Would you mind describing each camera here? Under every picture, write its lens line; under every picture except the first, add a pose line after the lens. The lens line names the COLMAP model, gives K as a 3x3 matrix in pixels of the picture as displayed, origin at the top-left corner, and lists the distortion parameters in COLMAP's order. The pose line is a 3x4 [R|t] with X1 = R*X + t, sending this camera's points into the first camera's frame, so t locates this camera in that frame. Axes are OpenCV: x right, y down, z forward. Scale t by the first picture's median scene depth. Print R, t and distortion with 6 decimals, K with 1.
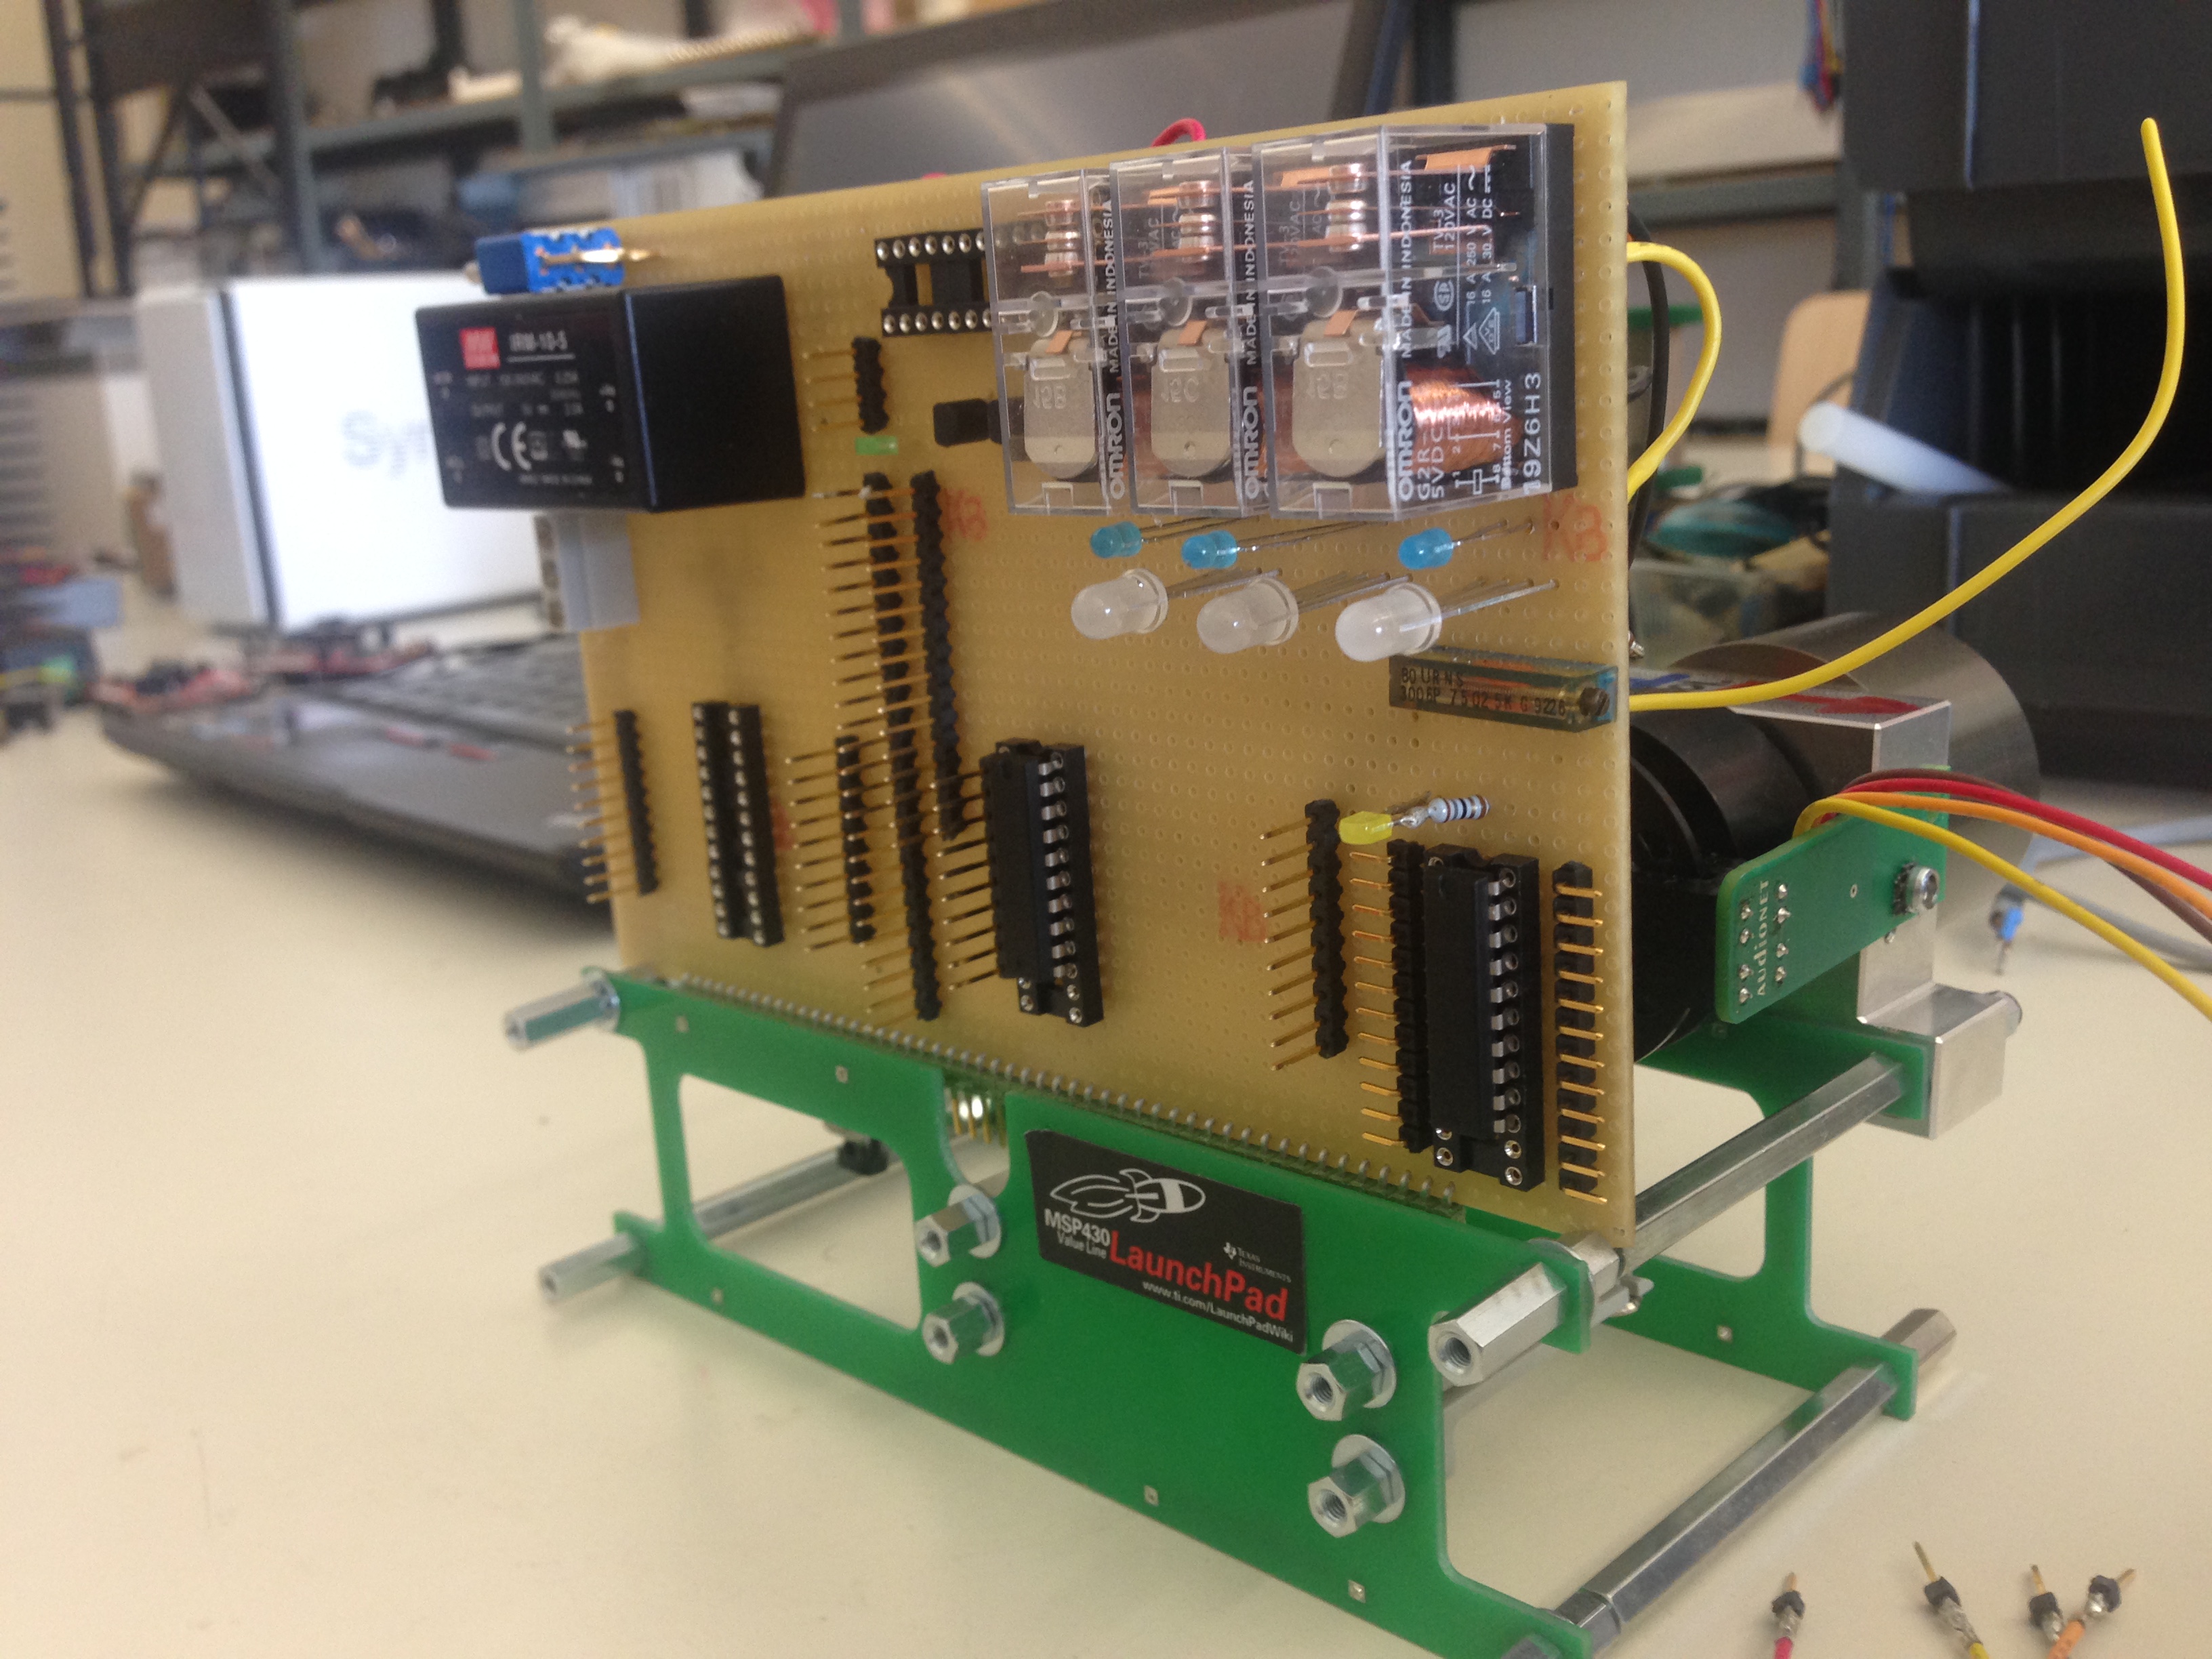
lens RADIAL K [[2070.6, 0, 1081.2], [0, 2070.6, 839.5], [0, 0, 1]] dist [0.005263, 0.000000]
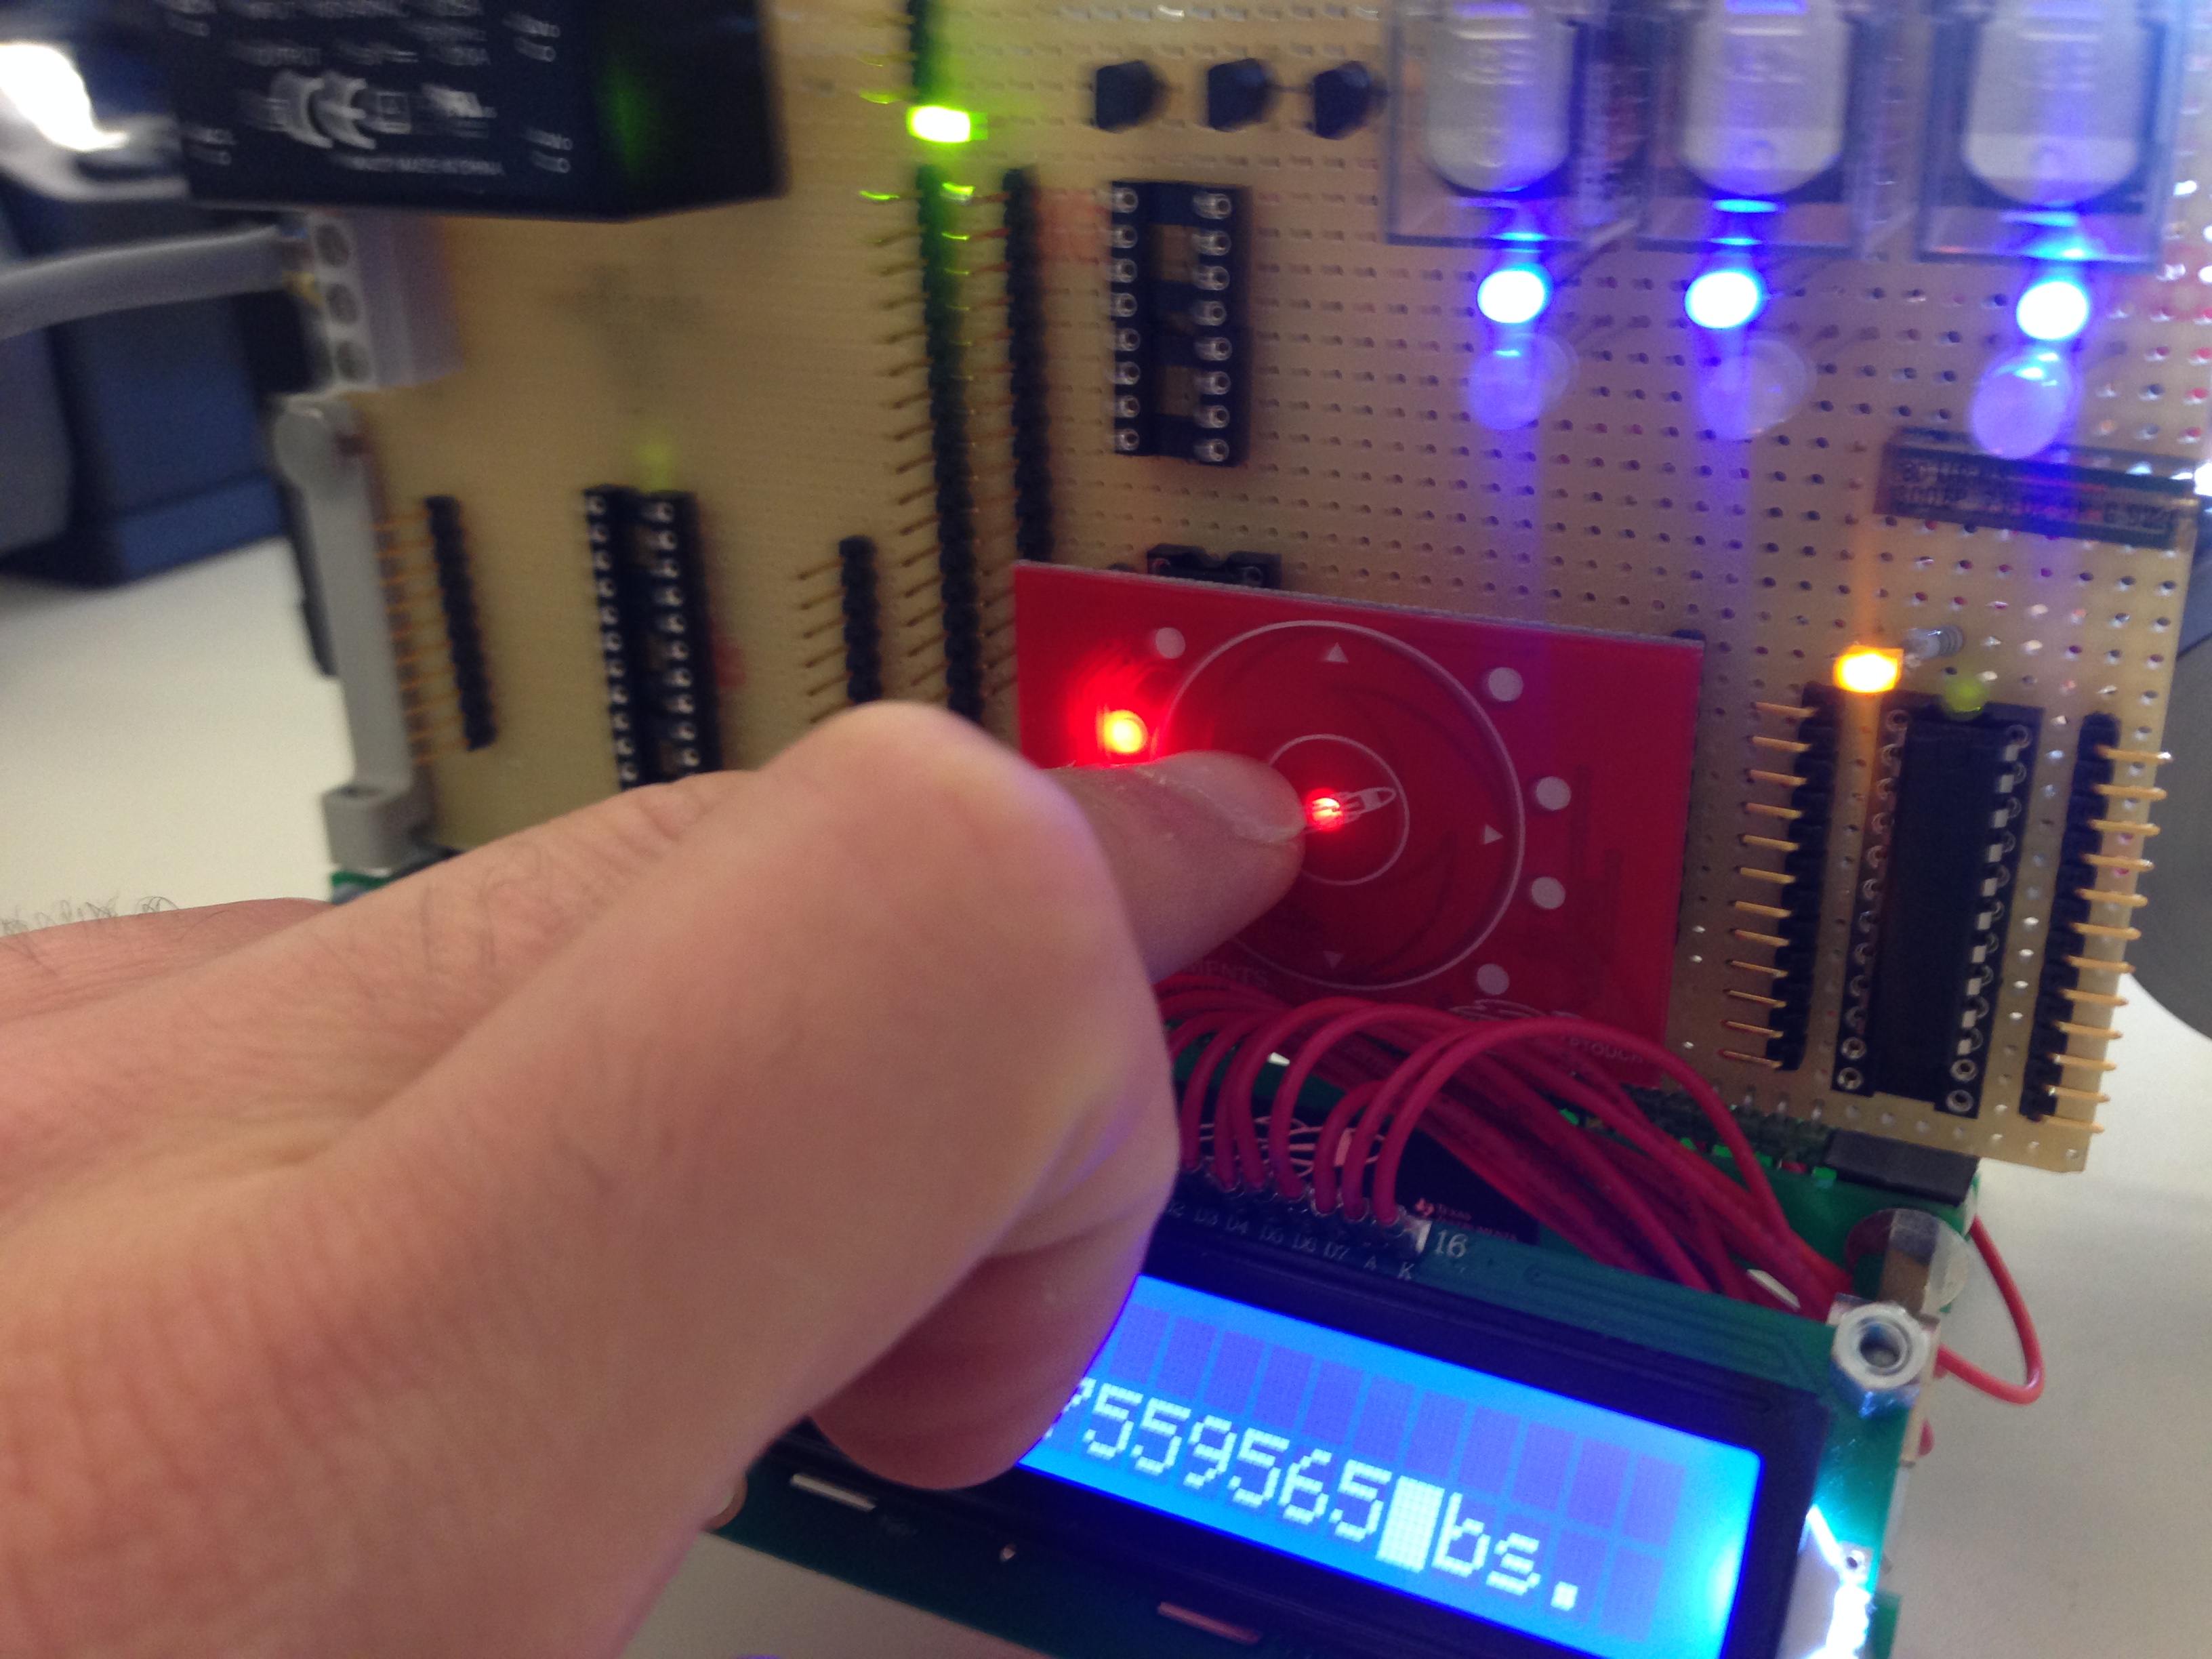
lens RADIAL K [[2070.6, 0, 1116.4], [0, 2070.6, 823.4], [0, 0, 1]] dist [0.005263, 0.000000]
pose [[0.950660, -0.077933, 0.300286, -0.266150], [0.034950, 0.988675, 0.145945, -0.056765], [-0.308259, -0.128250, 0.942618, 0.289113]]
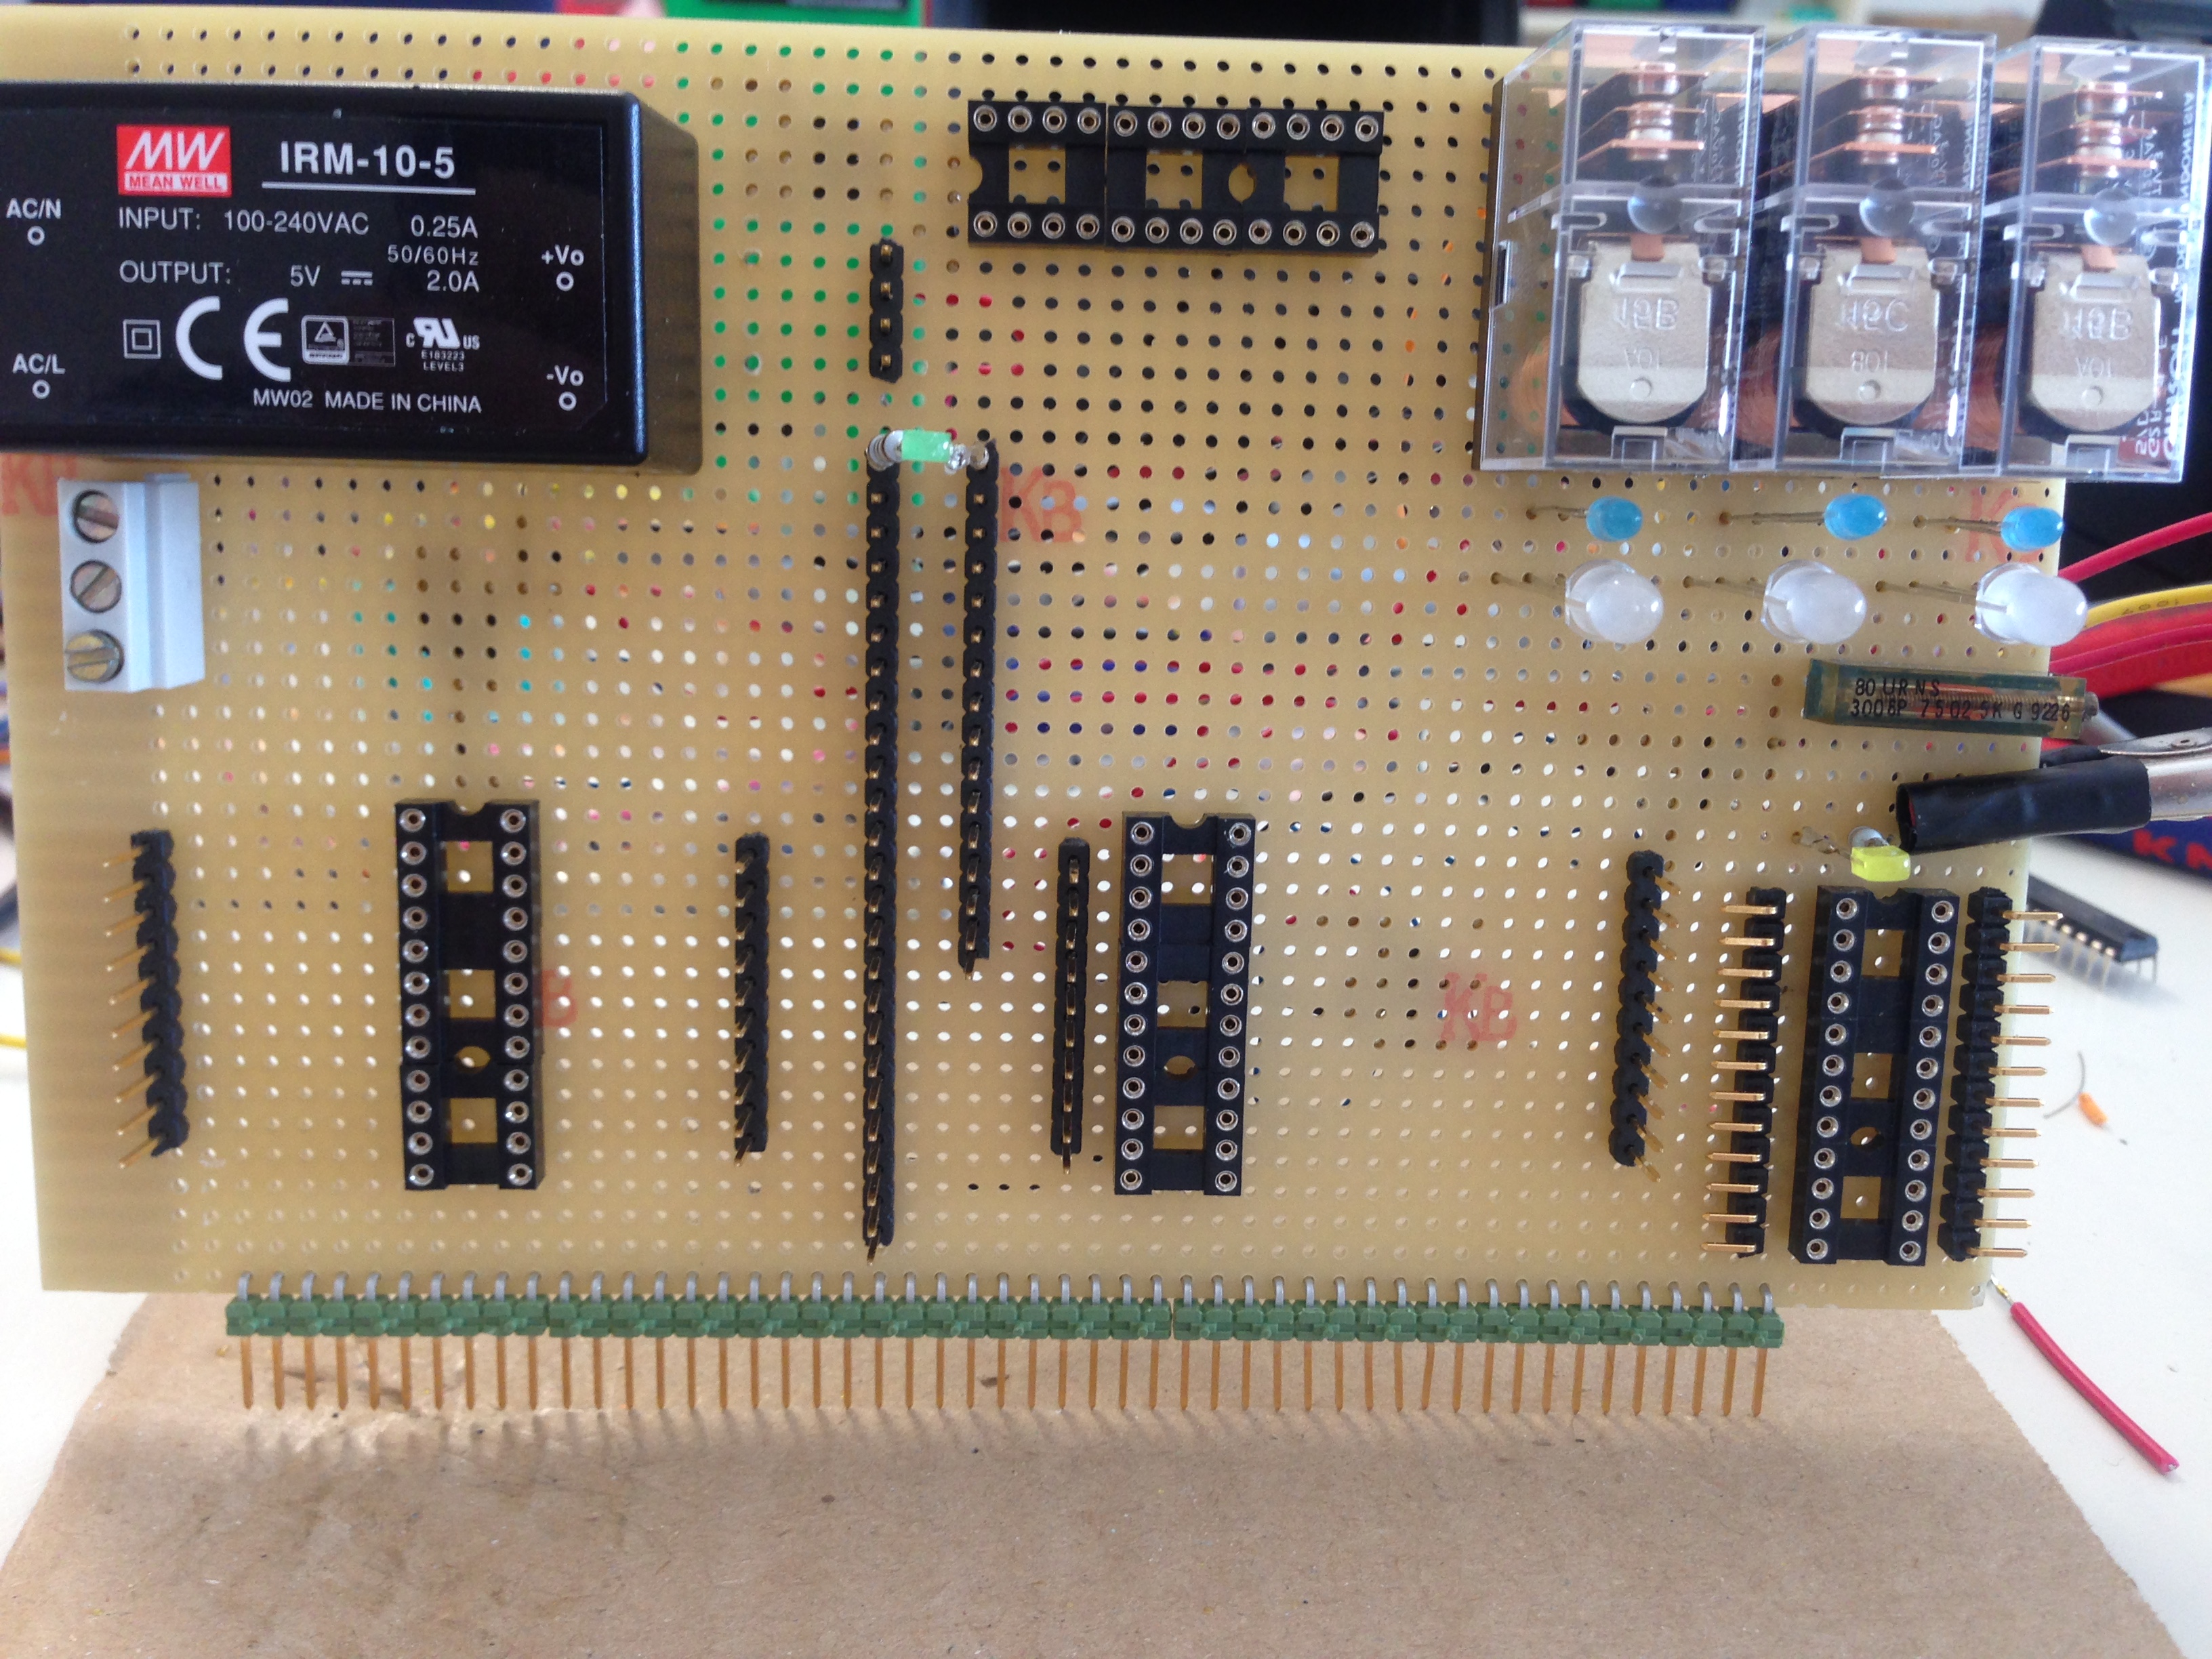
lens RADIAL K [[2070.6, 0, 1113.0], [0, 2070.6, 837.3], [0, 0, 1]] dist [0.005263, 0.000000]
pose [[0.692203, -0.018654, 0.721462, -0.544187], [0.106976, 0.991275, -0.077008, 0.013726], [-0.713730, 0.130484, 0.688159, 0.483779]]
